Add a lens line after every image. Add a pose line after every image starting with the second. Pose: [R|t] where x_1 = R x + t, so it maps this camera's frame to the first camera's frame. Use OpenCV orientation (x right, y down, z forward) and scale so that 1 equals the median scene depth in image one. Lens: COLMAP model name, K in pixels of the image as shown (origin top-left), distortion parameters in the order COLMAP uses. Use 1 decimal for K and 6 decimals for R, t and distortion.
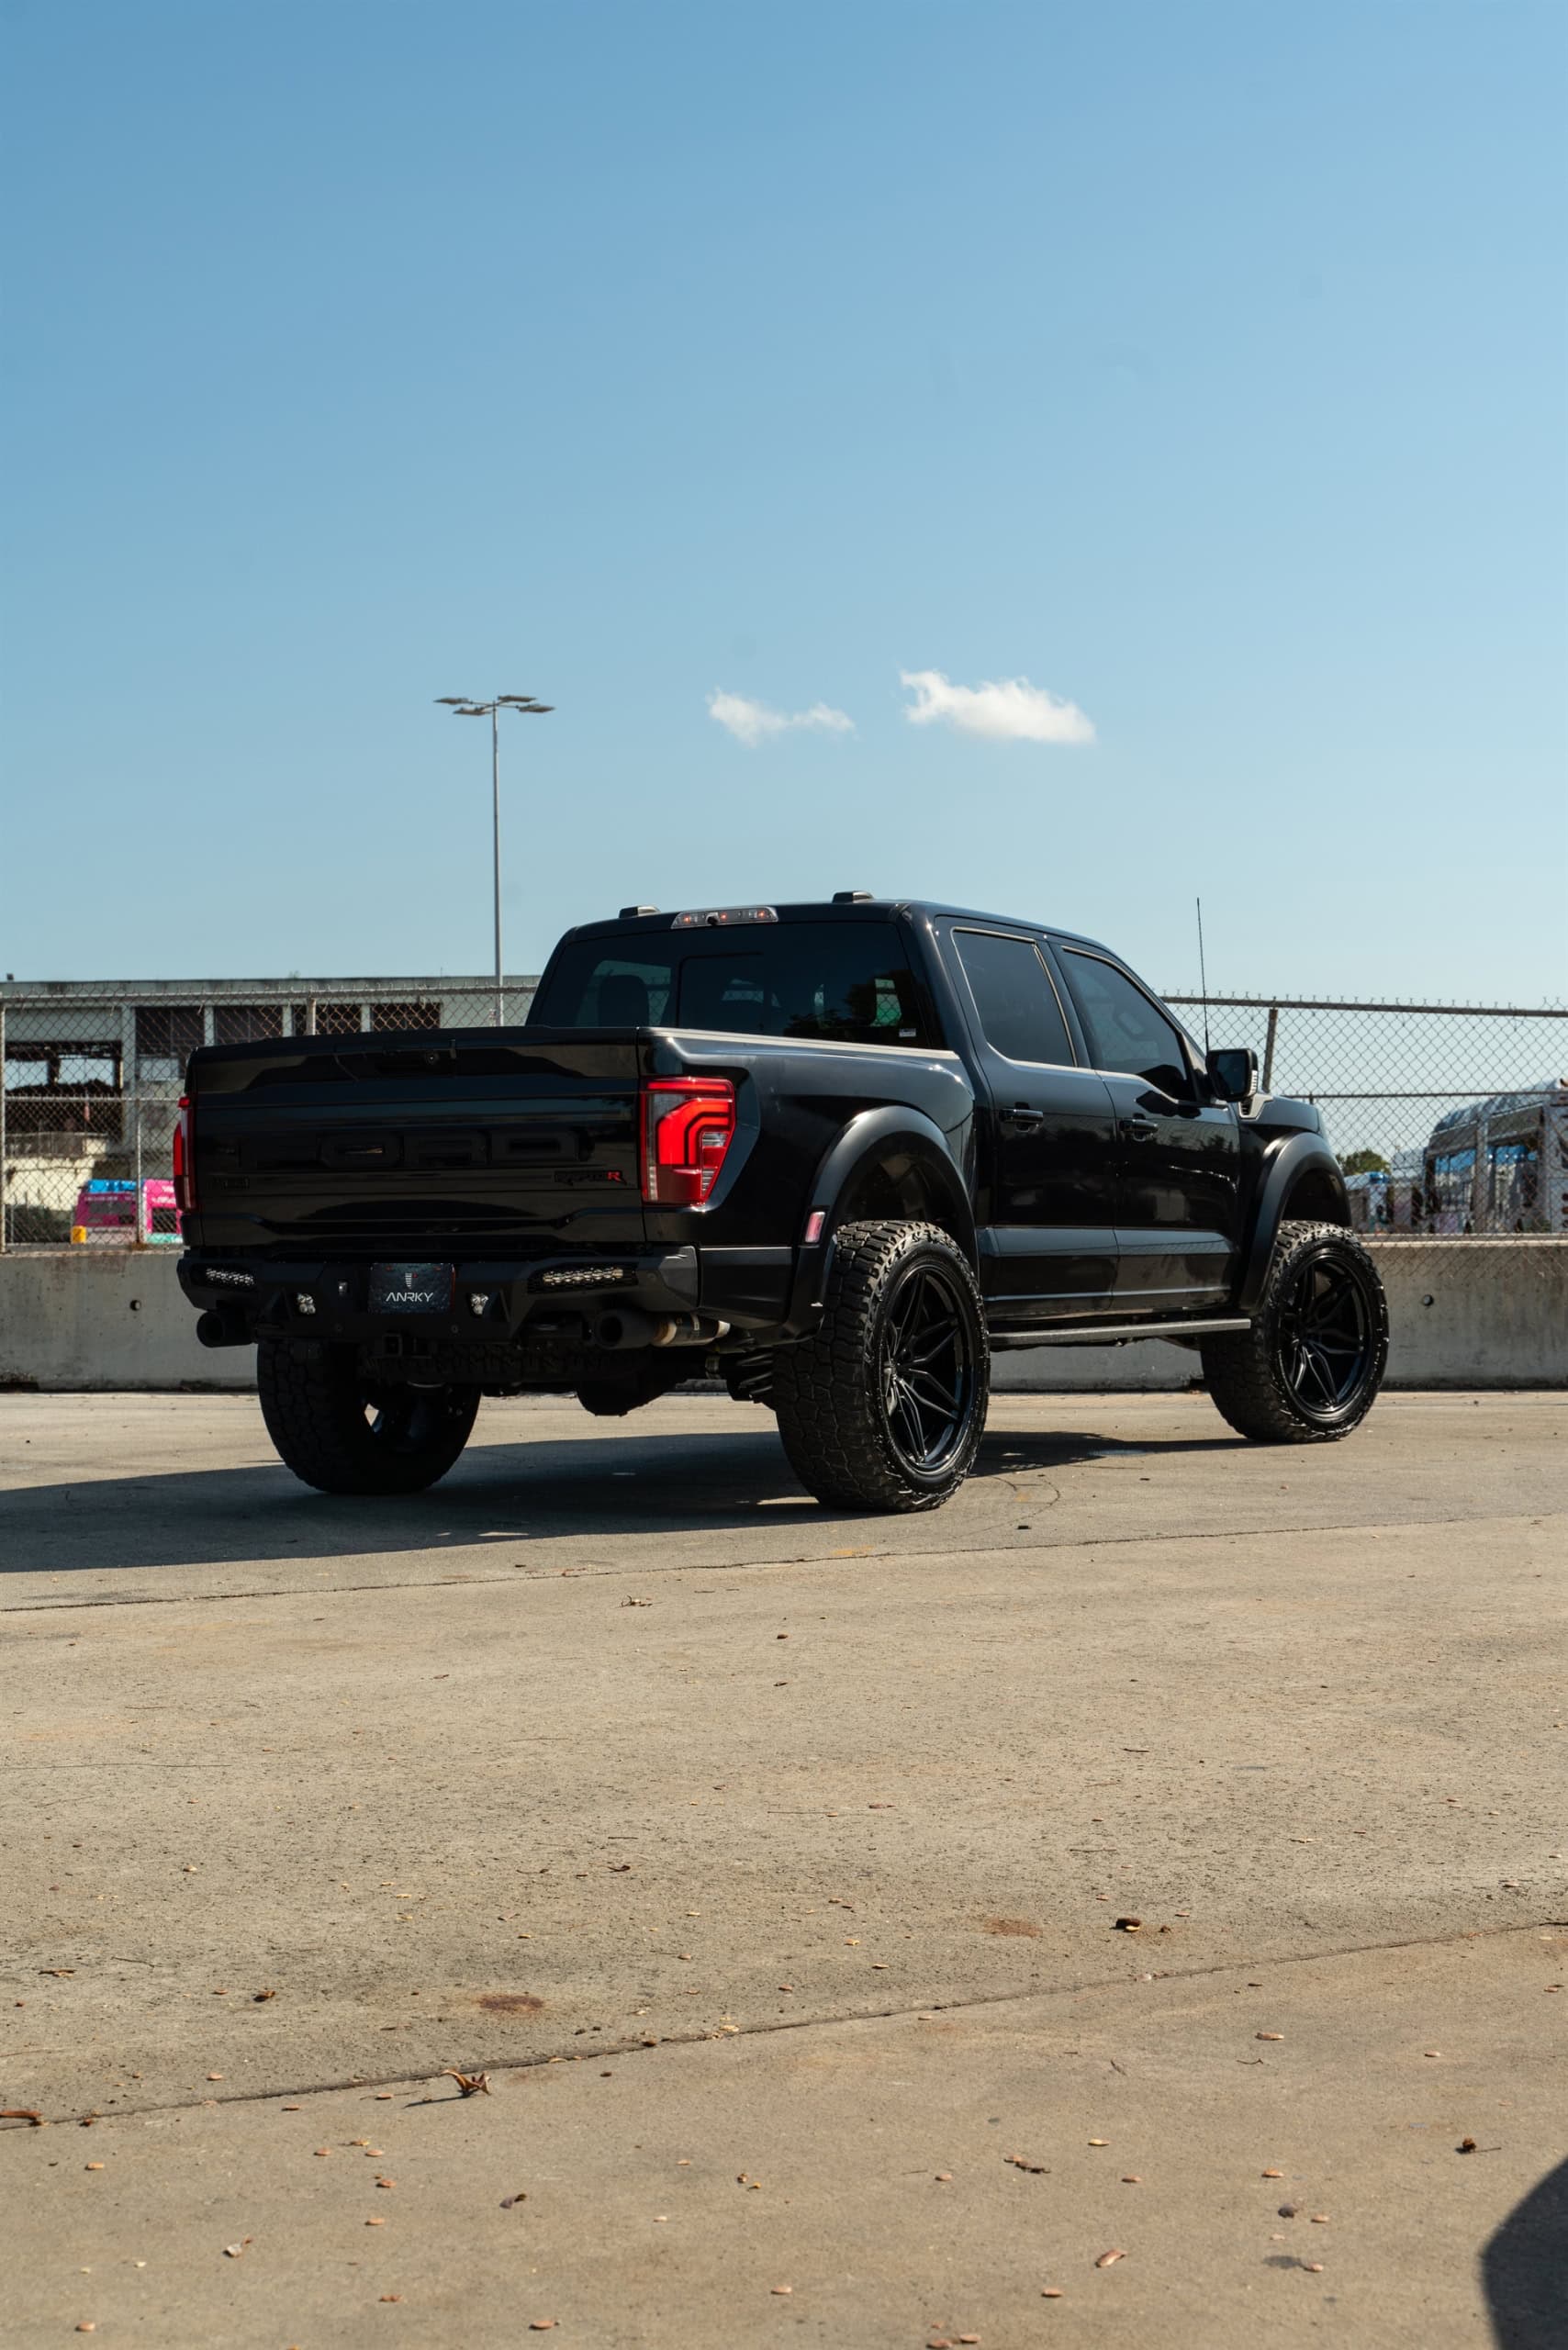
lens RADIAL K [[3478.9, 0, 784.0], [0, 3478.9, 1175.0], [0, 0, 1]] dist [-0.066040, -0.066353]
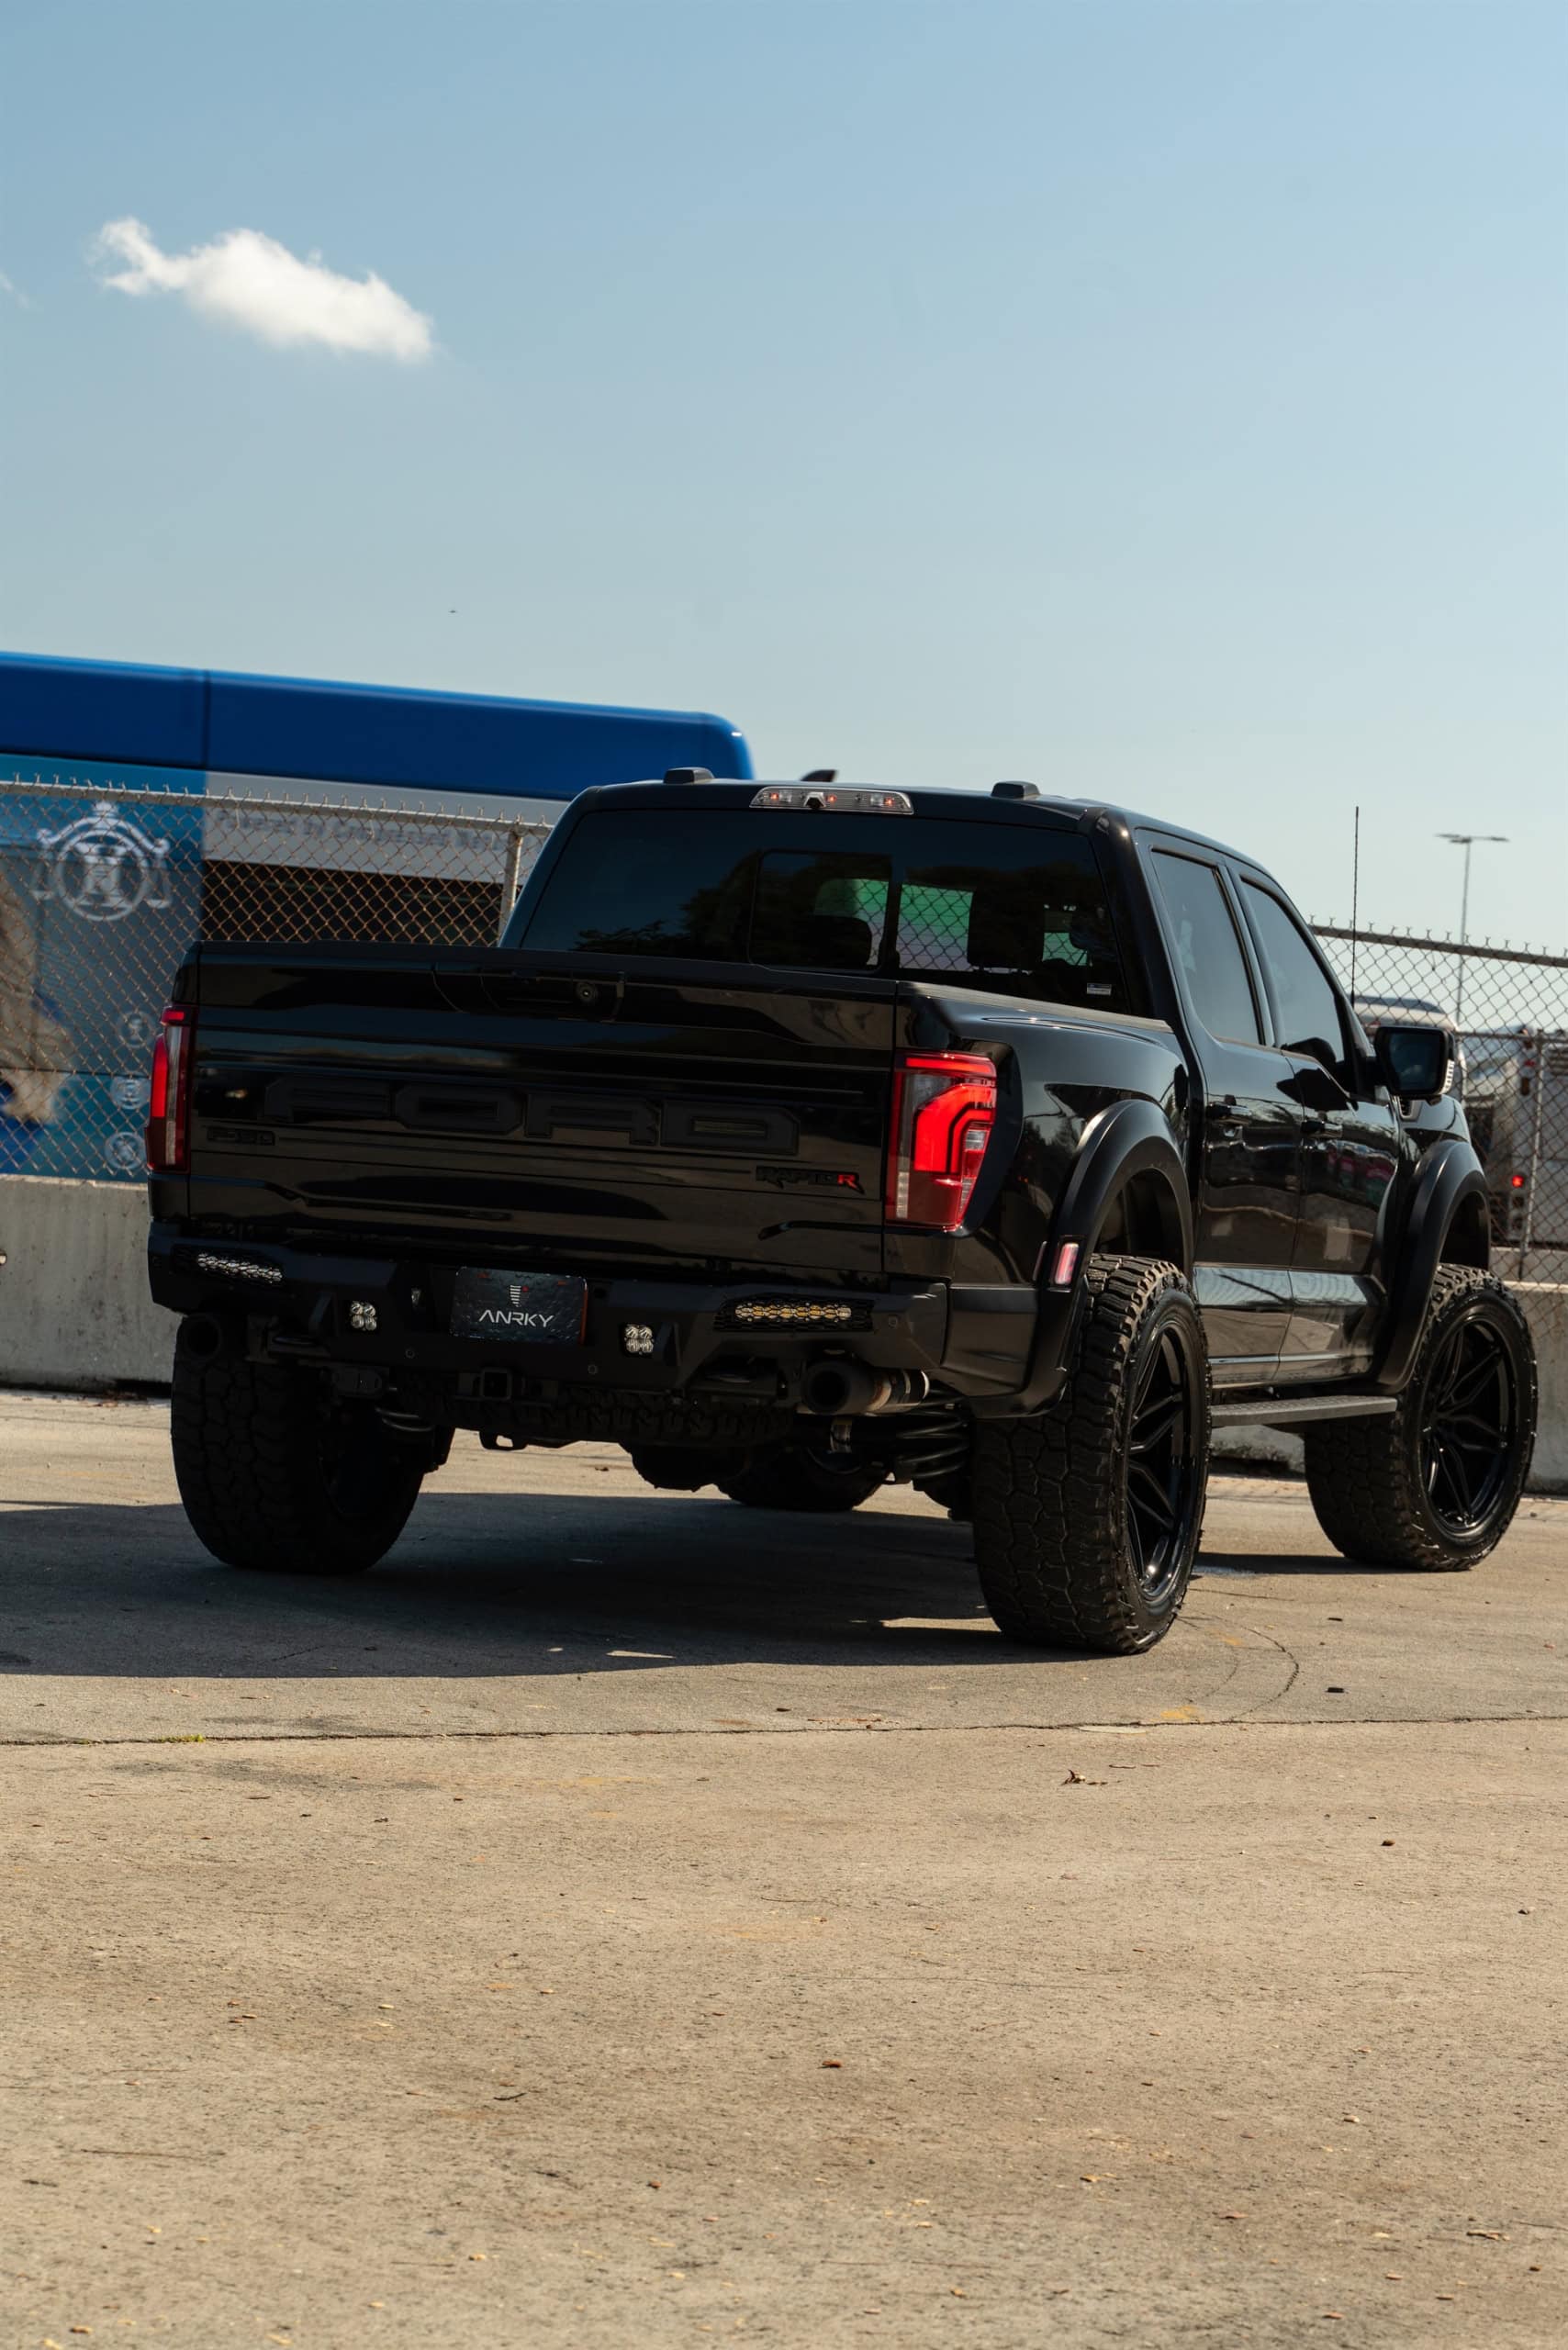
lens RADIAL K [[5528.8, 0, 784.0], [0, 5528.8, 1175.0], [0, 0, 1]] dist [-0.009535, -8.543863]
pose [[0.980534, 0.078431, 0.180006, -0.228803], [-0.083207, 0.996349, 0.019123, -0.018457], [-0.177849, -0.033728, 0.983480, -0.120561]]
